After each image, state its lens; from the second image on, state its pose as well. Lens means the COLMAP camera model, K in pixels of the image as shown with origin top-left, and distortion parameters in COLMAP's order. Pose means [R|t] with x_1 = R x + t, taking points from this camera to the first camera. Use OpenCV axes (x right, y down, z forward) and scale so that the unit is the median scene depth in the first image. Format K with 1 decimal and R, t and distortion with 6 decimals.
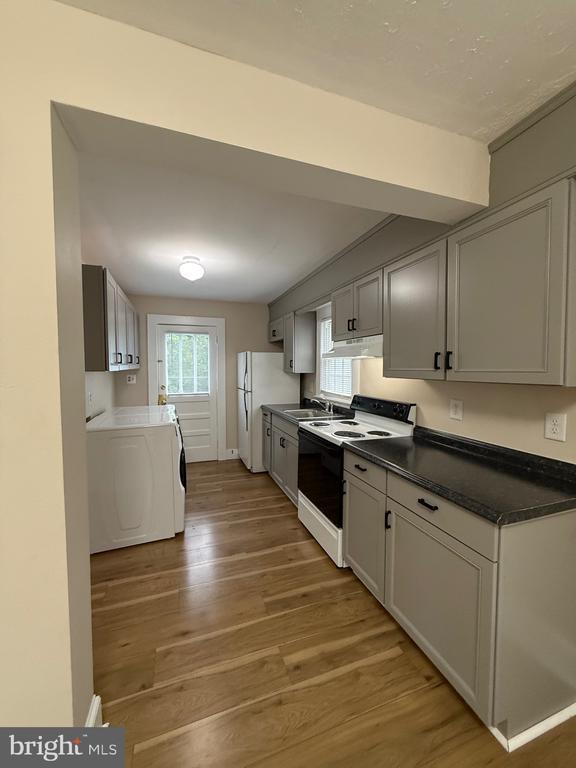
lens RADIAL K [[308.5, 0, 288.0], [0, 308.5, 384.0], [0, 0, 1]] dist [0.000370, 0.000030]
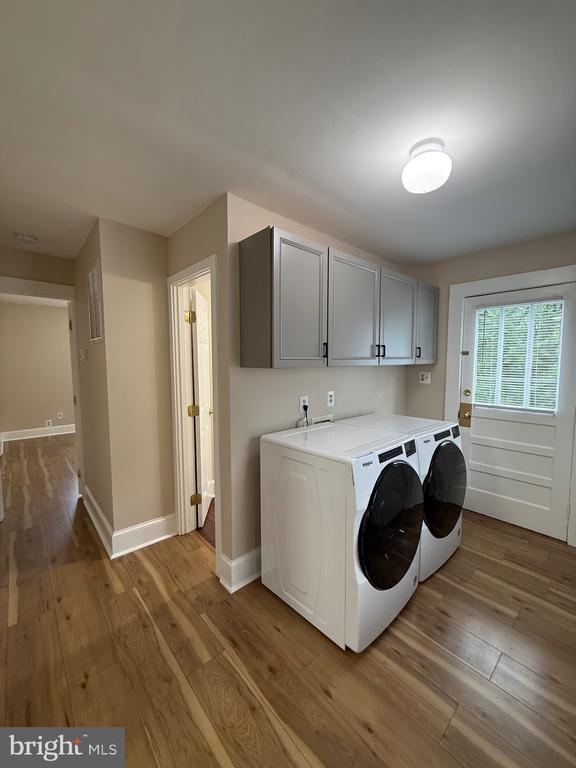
lens RADIAL K [[305.9, 0, 286.8], [0, 305.9, 383.7], [0, 0, 1]] dist [-0.001077, -0.000019]
pose [[0.370535, 0.066558, -0.926431, 0.090449], [-0.049493, 0.997427, 0.051864, -0.035409], [0.927499, 0.026634, 0.372876, 0.607441]]
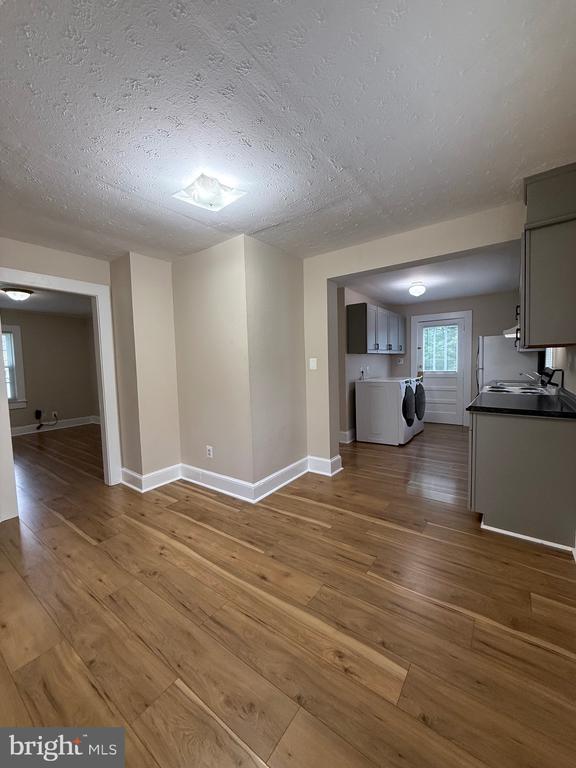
lens RADIAL K [[305.9, 0, 286.8], [0, 305.9, 383.7], [0, 0, 1]] dist [-0.001077, -0.000019]
pose [[0.559471, 0.042469, -0.827761, 0.643325], [-0.021255, 0.999093, 0.036893, 0.078592], [0.828578, -0.003047, 0.559866, -0.460589]]
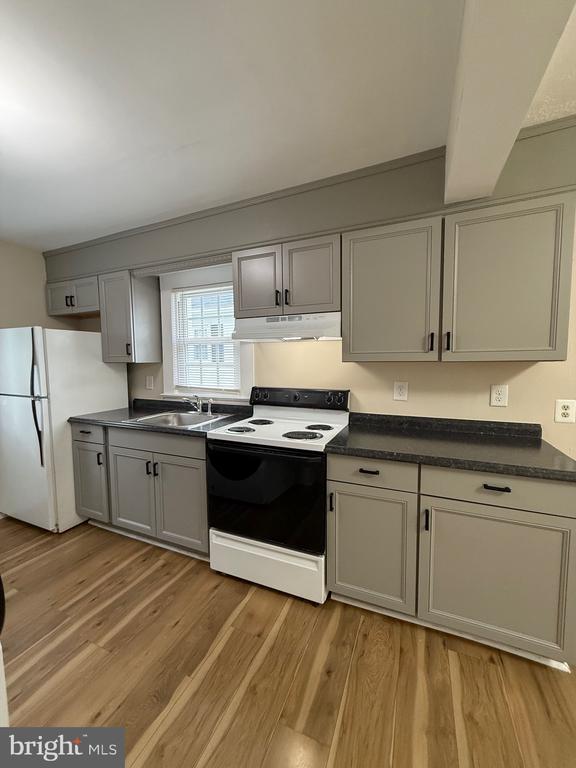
lens RADIAL K [[305.9, 0, 286.8], [0, 305.9, 383.7], [0, 0, 1]] dist [-0.001077, -0.000019]
pose [[0.681589, -0.066120, 0.728742, -0.325680], [0.049588, 0.997793, 0.044153, -0.004761], [-0.730053, 0.006042, 0.683363, 0.402397]]
